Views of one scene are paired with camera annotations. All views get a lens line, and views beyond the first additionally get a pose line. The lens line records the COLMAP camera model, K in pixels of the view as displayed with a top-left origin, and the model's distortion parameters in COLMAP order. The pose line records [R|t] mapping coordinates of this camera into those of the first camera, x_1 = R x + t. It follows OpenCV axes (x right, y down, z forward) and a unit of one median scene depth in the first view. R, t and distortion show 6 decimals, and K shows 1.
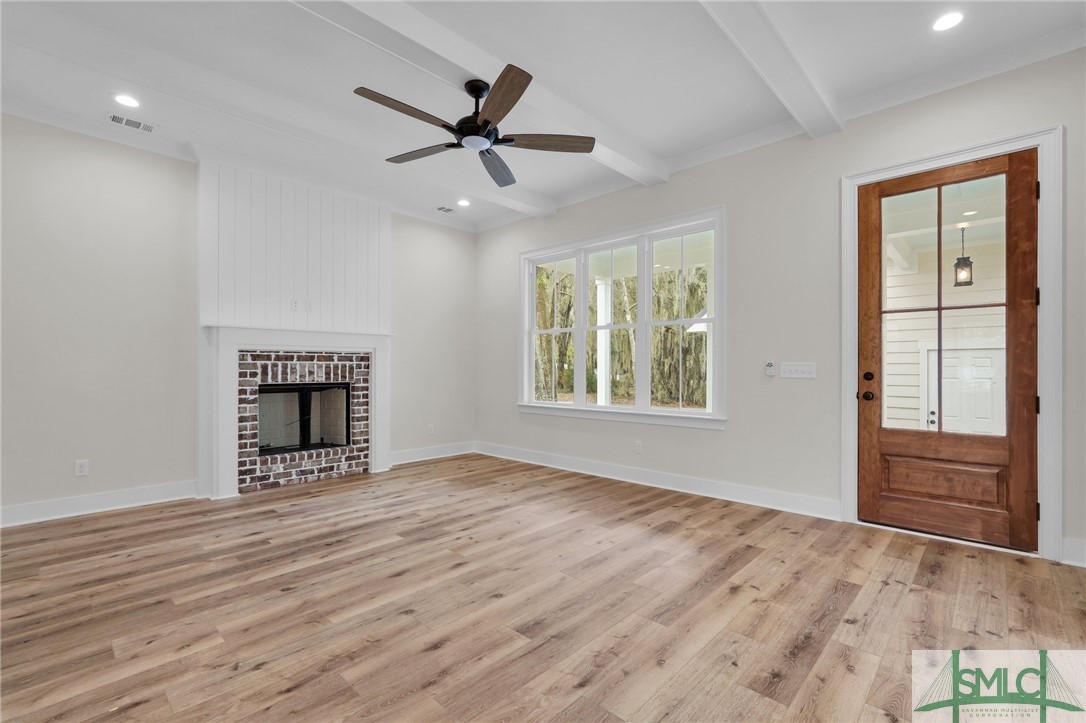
lens RADIAL K [[480.2, 0, 542.4], [0, 480.2, 364.5], [0, 0, 1]] dist [-0.009473, 0.000532]
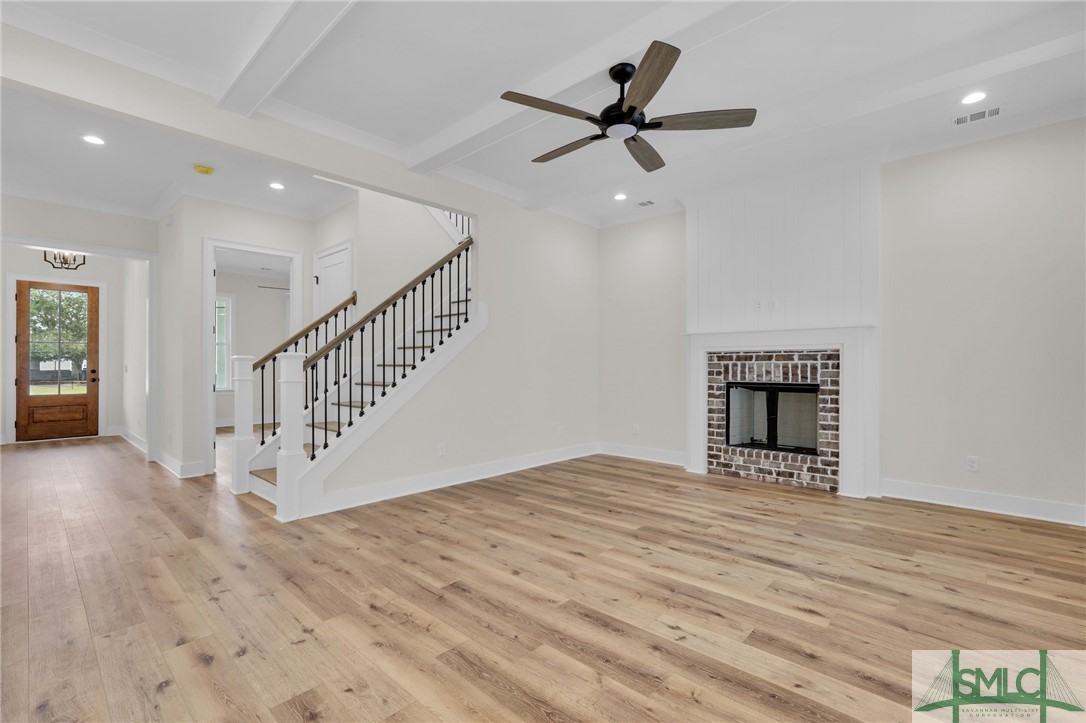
lens RADIAL K [[480.2, 0, 542.4], [0, 480.2, 364.5], [0, 0, 1]] dist [-0.009473, 0.000532]
pose [[0.018760, -0.004296, -0.999815, 0.529481], [0.004957, 0.999979, -0.004204, 0.002751], [0.999812, -0.004878, 0.018781, 0.540850]]
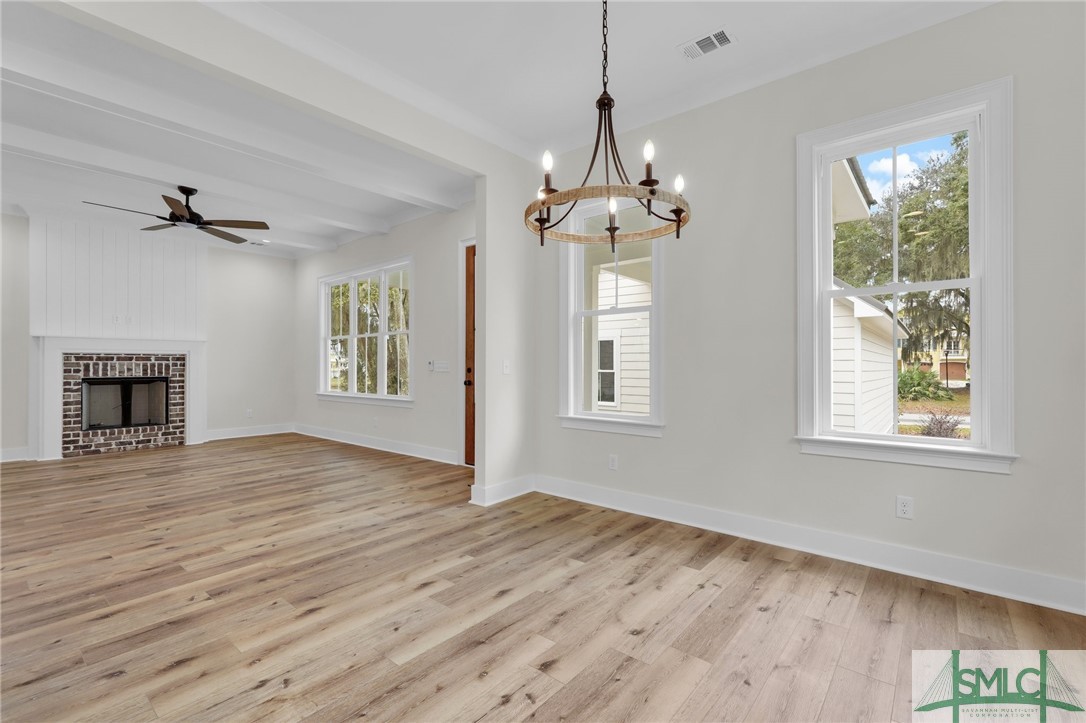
lens RADIAL K [[479.8, 0, 542.5], [0, 479.8, 360.9], [0, 0, 1]] dist [0.001009, 0.000496]
pose [[0.998363, -0.002520, 0.057135, 0.633413], [0.002667, 0.999993, -0.002502, -0.000552], [-0.057128, 0.002650, 0.998363, -0.438990]]
